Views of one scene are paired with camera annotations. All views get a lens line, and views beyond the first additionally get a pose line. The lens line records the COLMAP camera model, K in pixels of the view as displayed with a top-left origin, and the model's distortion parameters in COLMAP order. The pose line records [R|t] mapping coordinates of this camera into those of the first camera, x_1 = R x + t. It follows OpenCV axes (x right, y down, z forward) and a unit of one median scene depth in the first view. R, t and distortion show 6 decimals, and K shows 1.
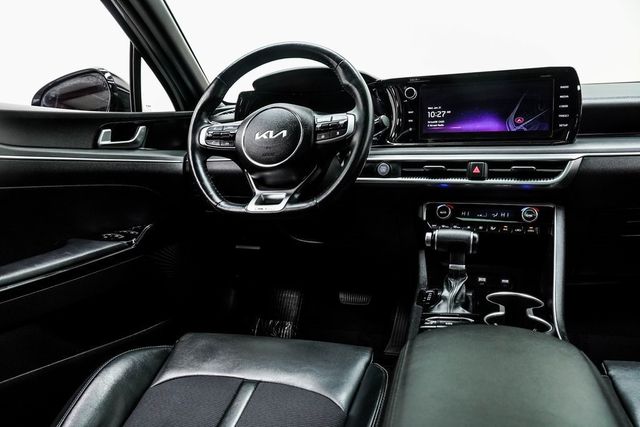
lens RADIAL K [[482.2, 0, 321.7], [0, 482.2, 217.1], [0, 0, 1]] dist [-0.123804, 0.058989]
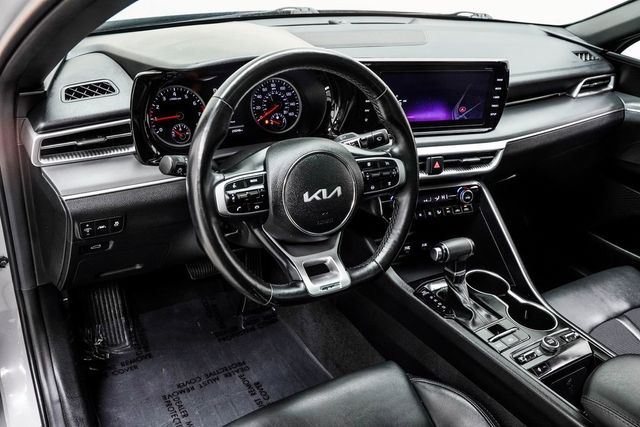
lens RADIAL K [[562.7, 0, 321.6], [0, 562.7, 216.7], [0, 0, 1]] dist [-0.068998, 0.080503]
pose [[0.660279, -0.290844, 0.692417, -0.714503], [-0.001416, 0.921485, 0.388412, -0.468670], [-0.751019, -0.257441, 0.608025, 0.419864]]
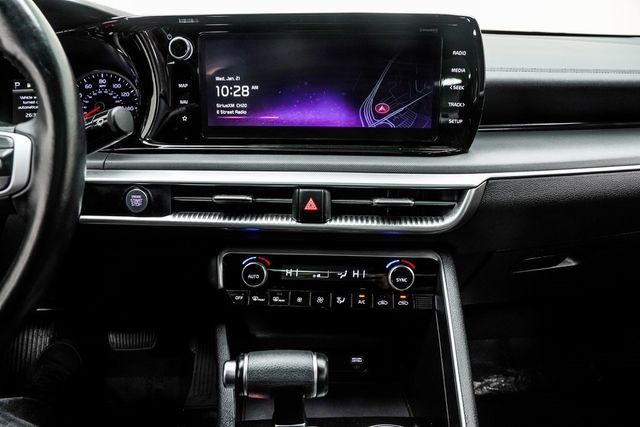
lens RADIAL K [[482.2, 0, 320.4], [0, 482.2, 215.2], [0, 0, 1]] dist [-0.123804, 0.058989]
pose [[0.921427, -0.099348, 0.375635, 0.128406], [0.031506, 0.982680, 0.182614, -0.187557], [-0.387271, -0.156430, 0.908598, 0.495635]]
